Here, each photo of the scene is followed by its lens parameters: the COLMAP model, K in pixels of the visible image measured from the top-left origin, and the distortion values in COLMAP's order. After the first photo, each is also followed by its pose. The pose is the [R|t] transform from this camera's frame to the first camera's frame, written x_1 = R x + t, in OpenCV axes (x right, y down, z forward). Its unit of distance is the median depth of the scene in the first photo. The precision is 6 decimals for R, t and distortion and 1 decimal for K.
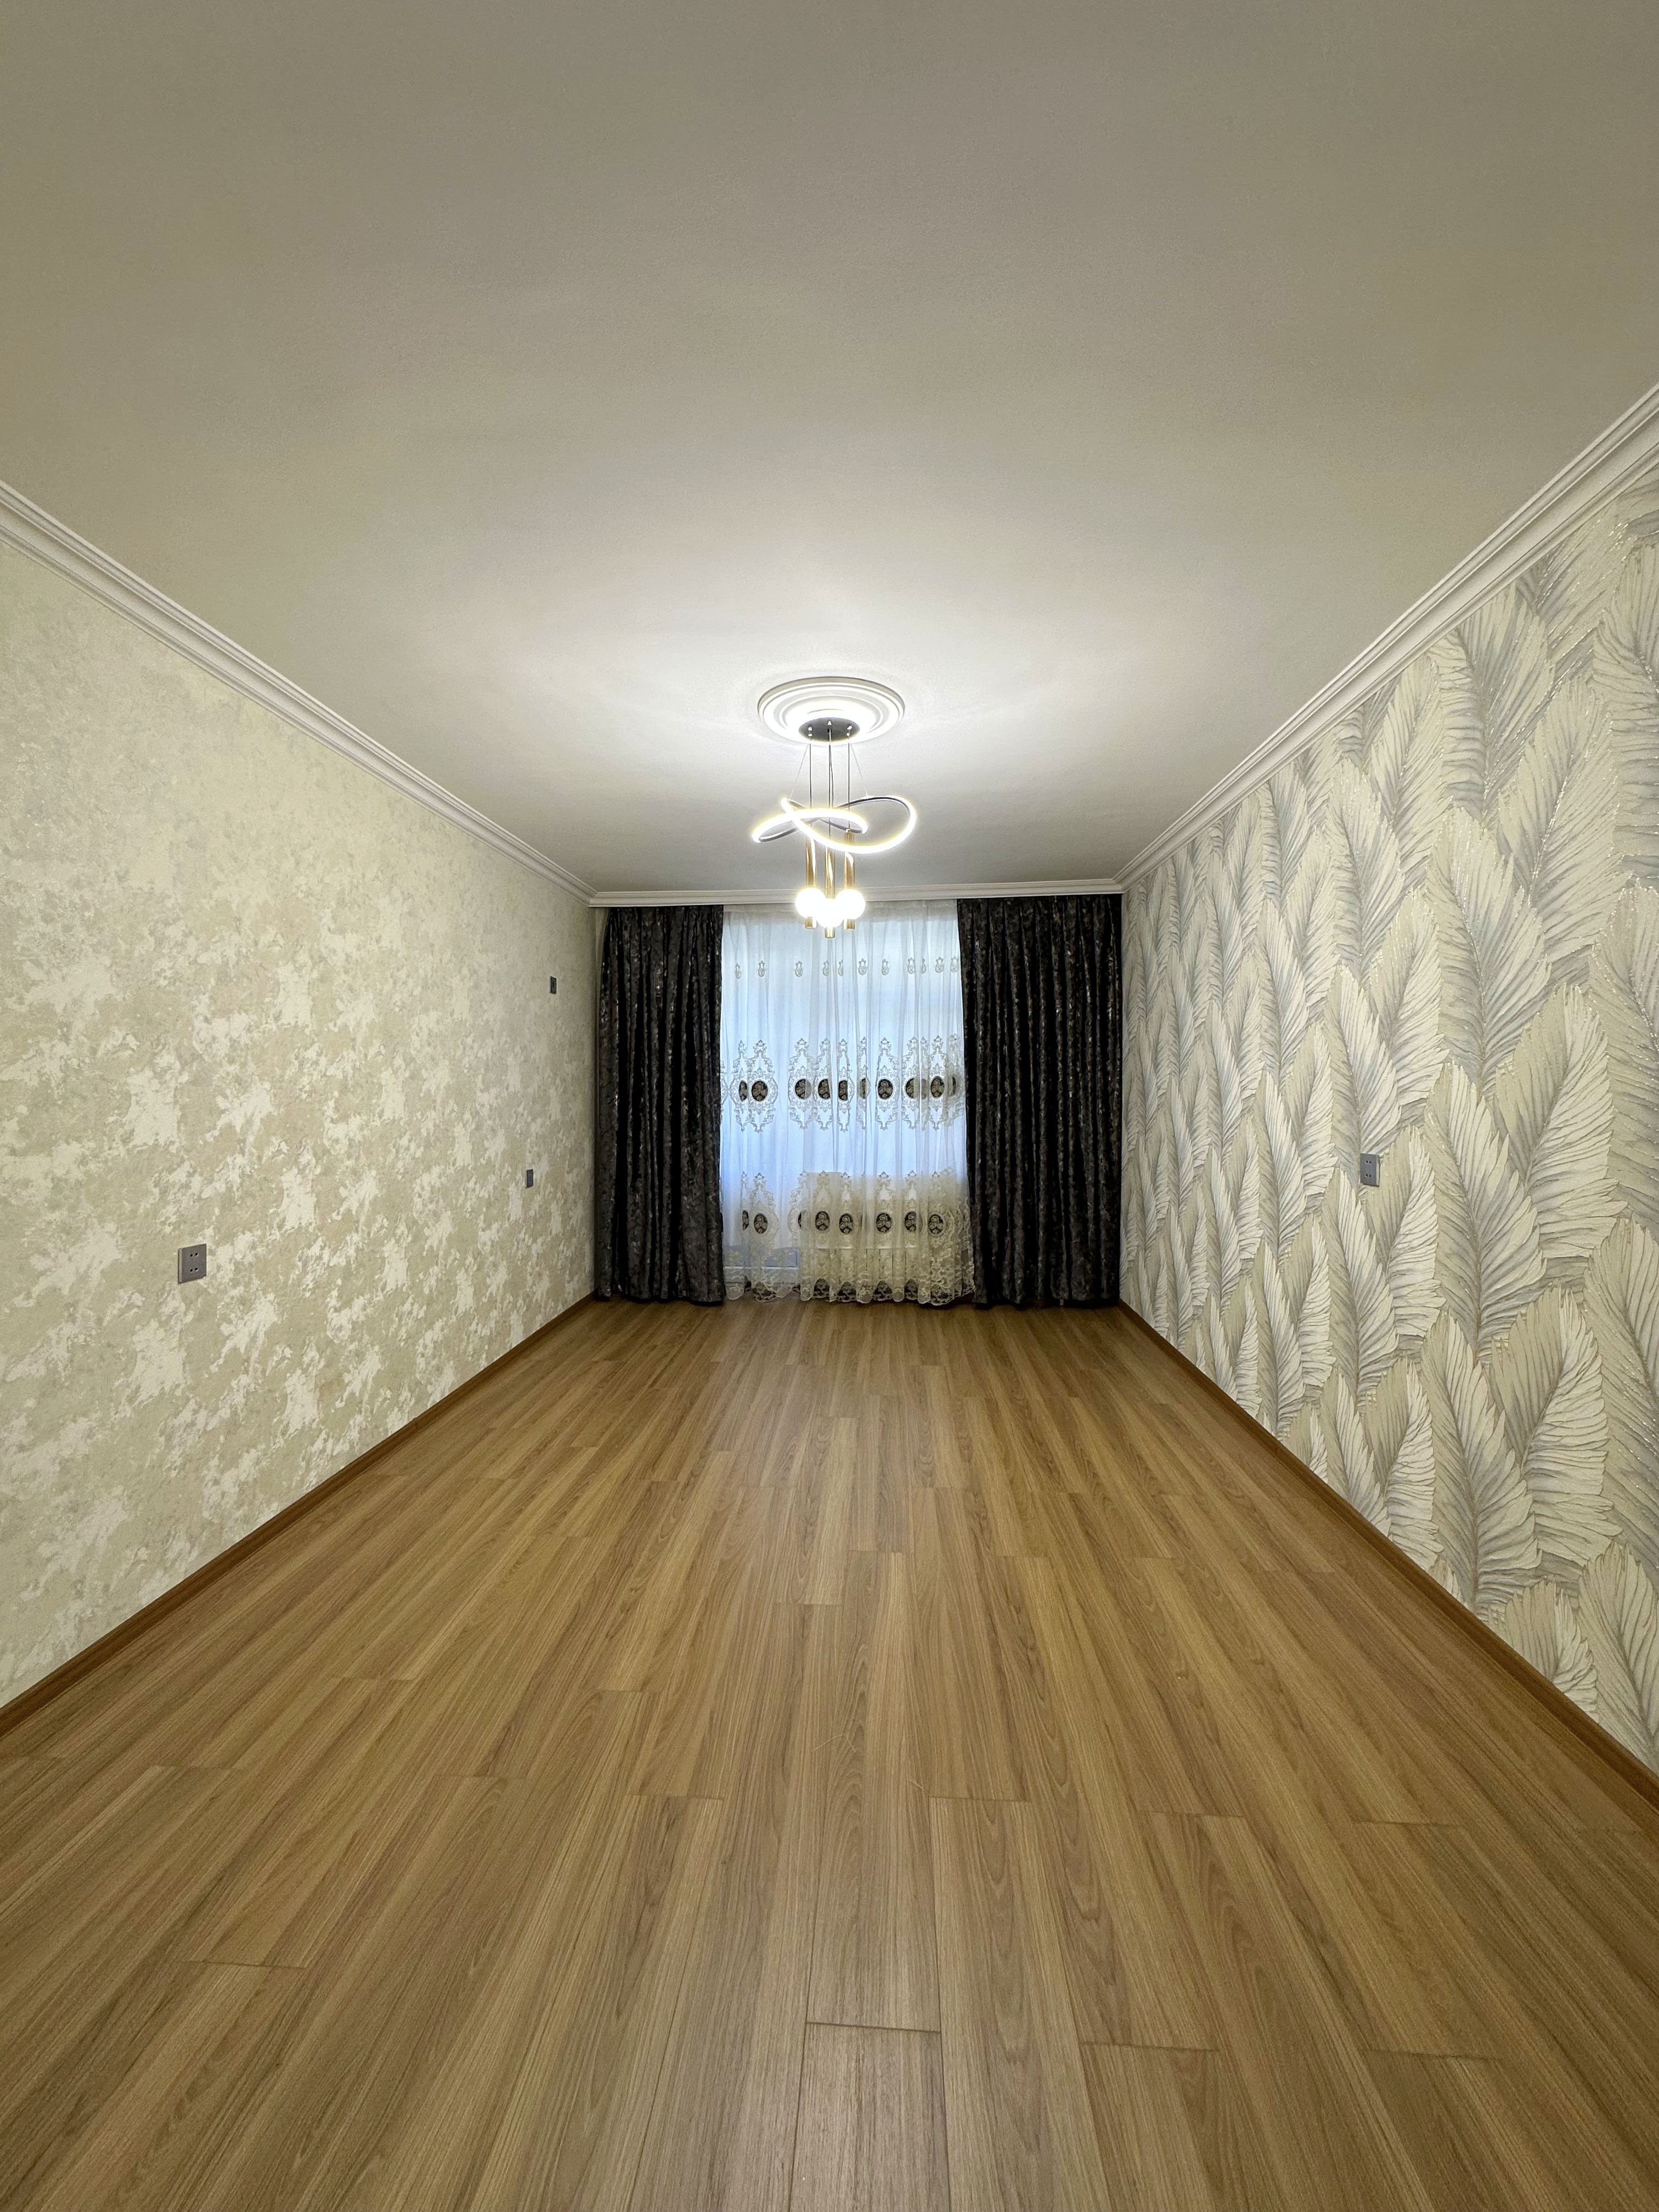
lens RADIAL K [[878.9, 0, 829.5], [0, 878.9, 1106.0], [0, 0, 1]] dist [-0.000094, 0.000023]
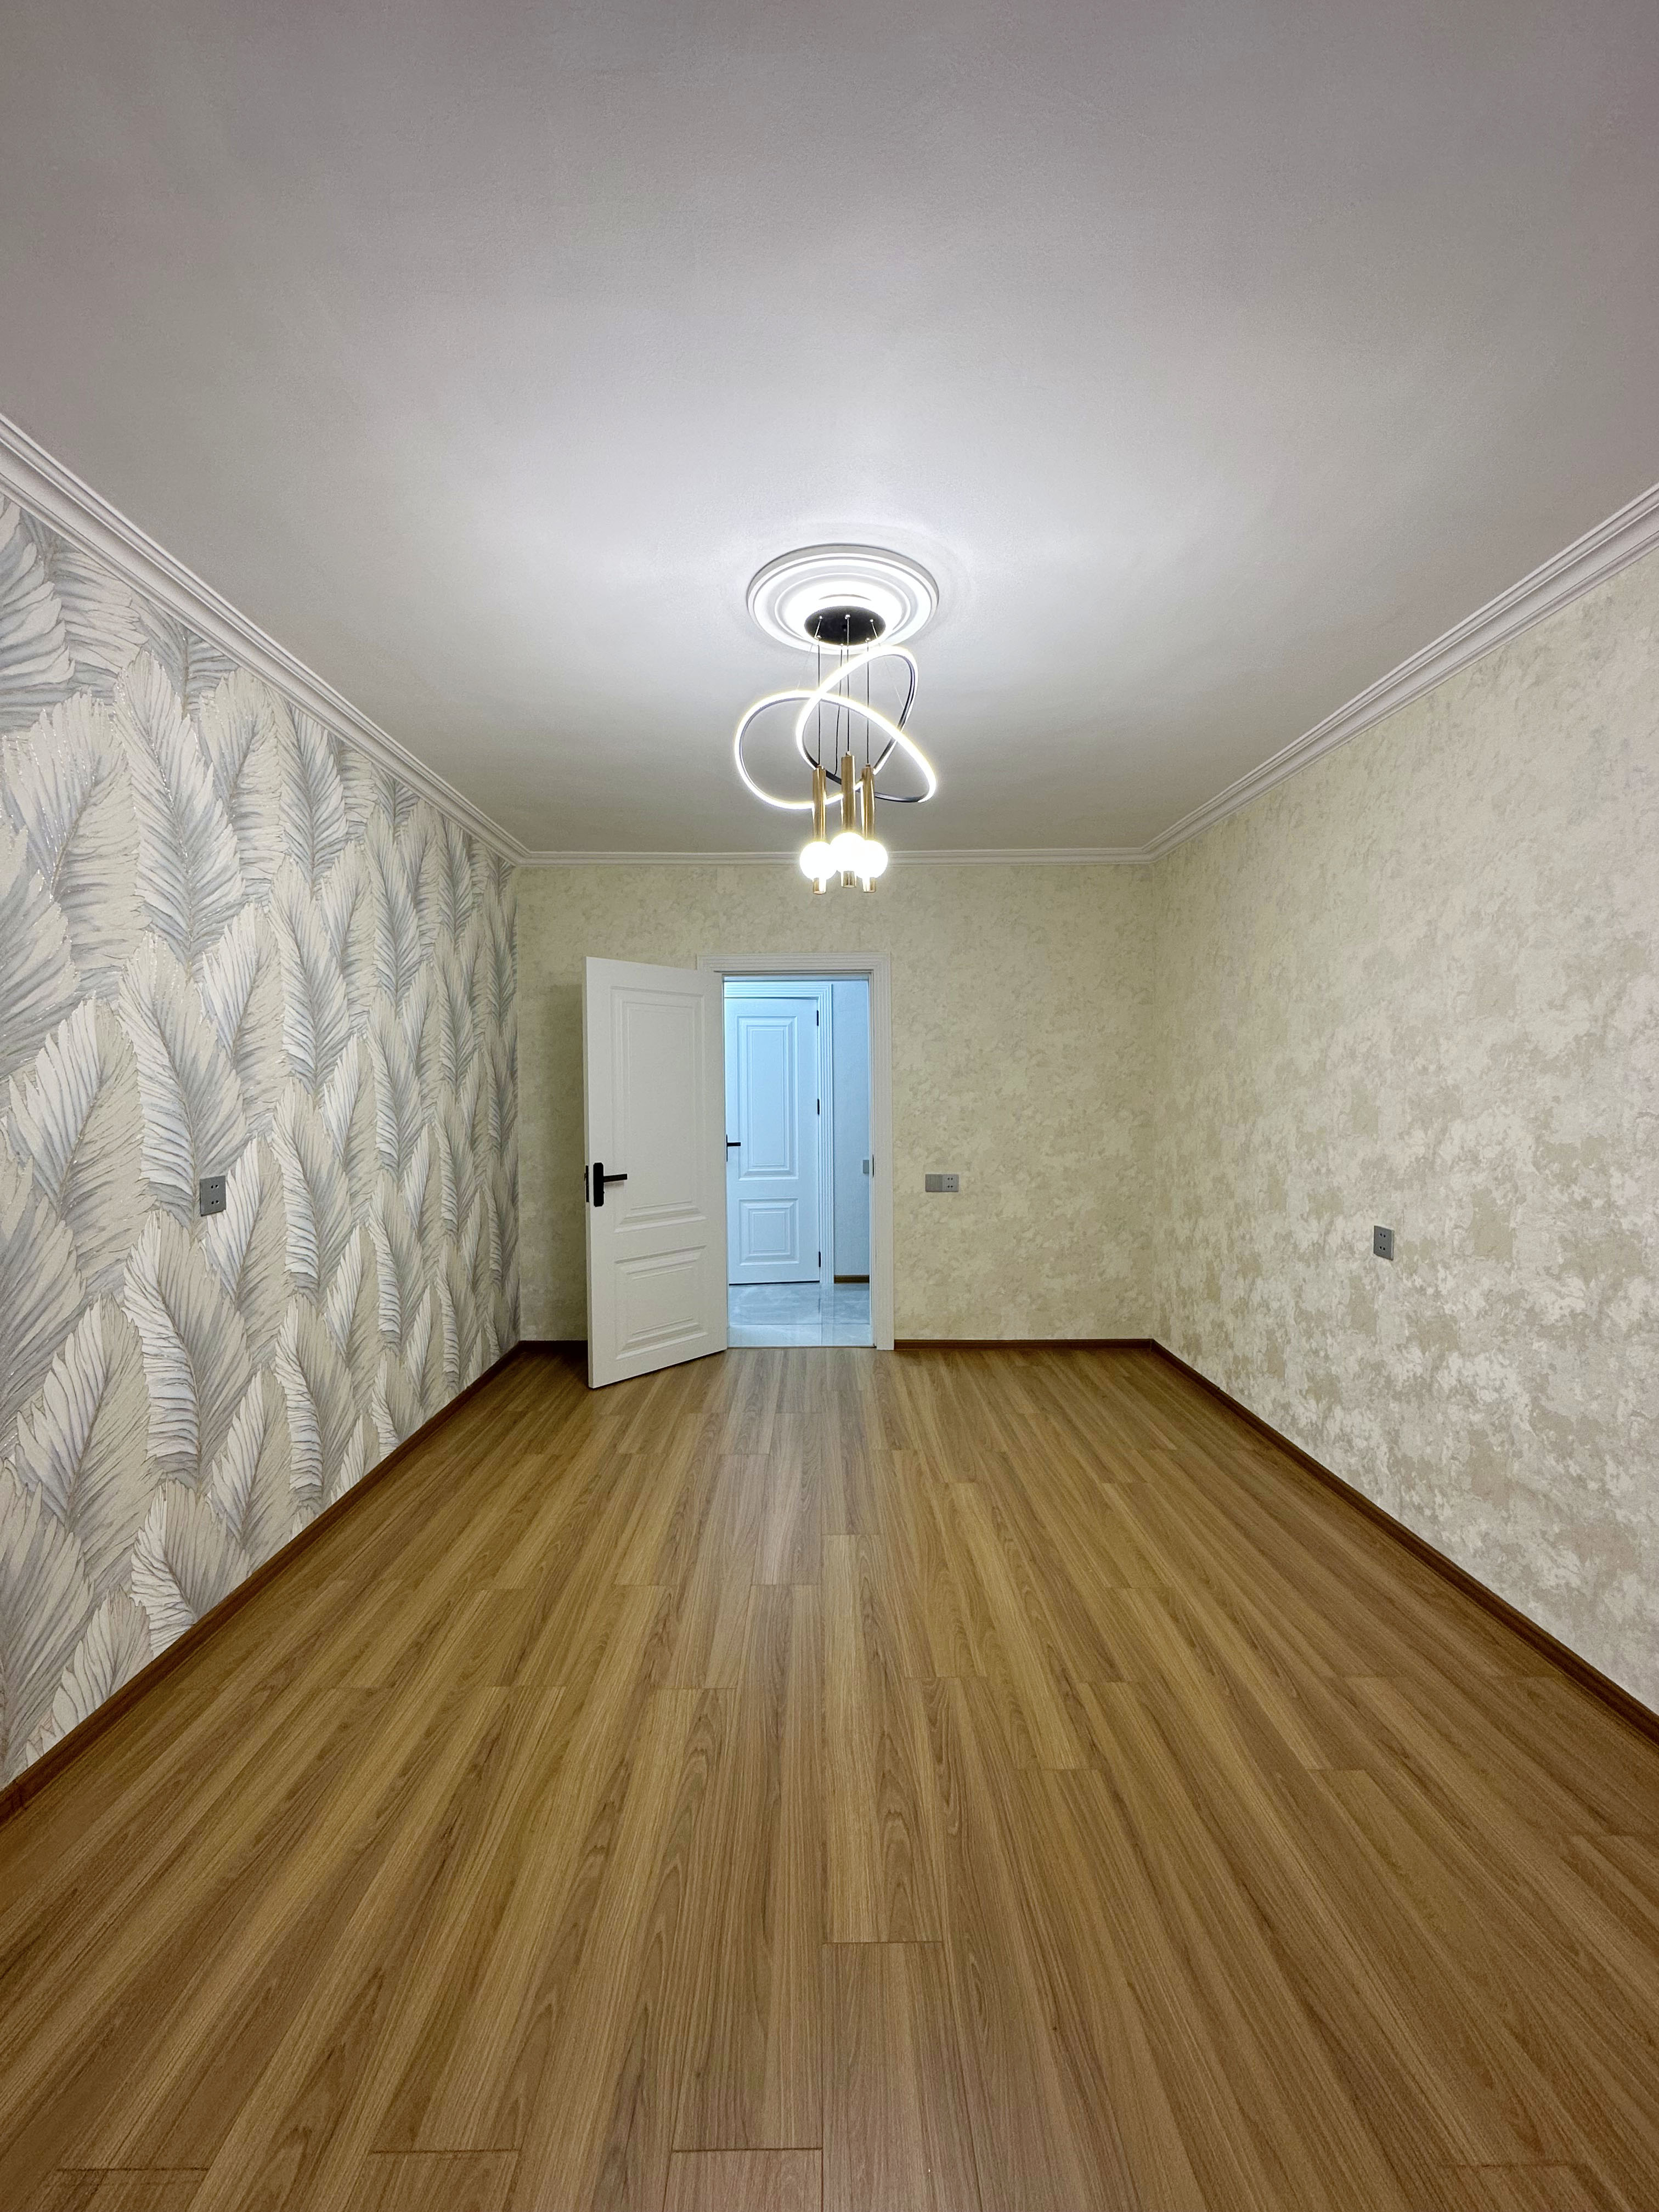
lens RADIAL K [[878.9, 0, 829.5], [0, 878.9, 1106.0], [0, 0, 1]] dist [-0.000094, 0.000023]
pose [[-0.996828, 0.008024, -0.079181, 0.079472], [0.004744, 0.999126, 0.041519, -0.045462], [0.079445, 0.041012, -0.995995, 1.836457]]
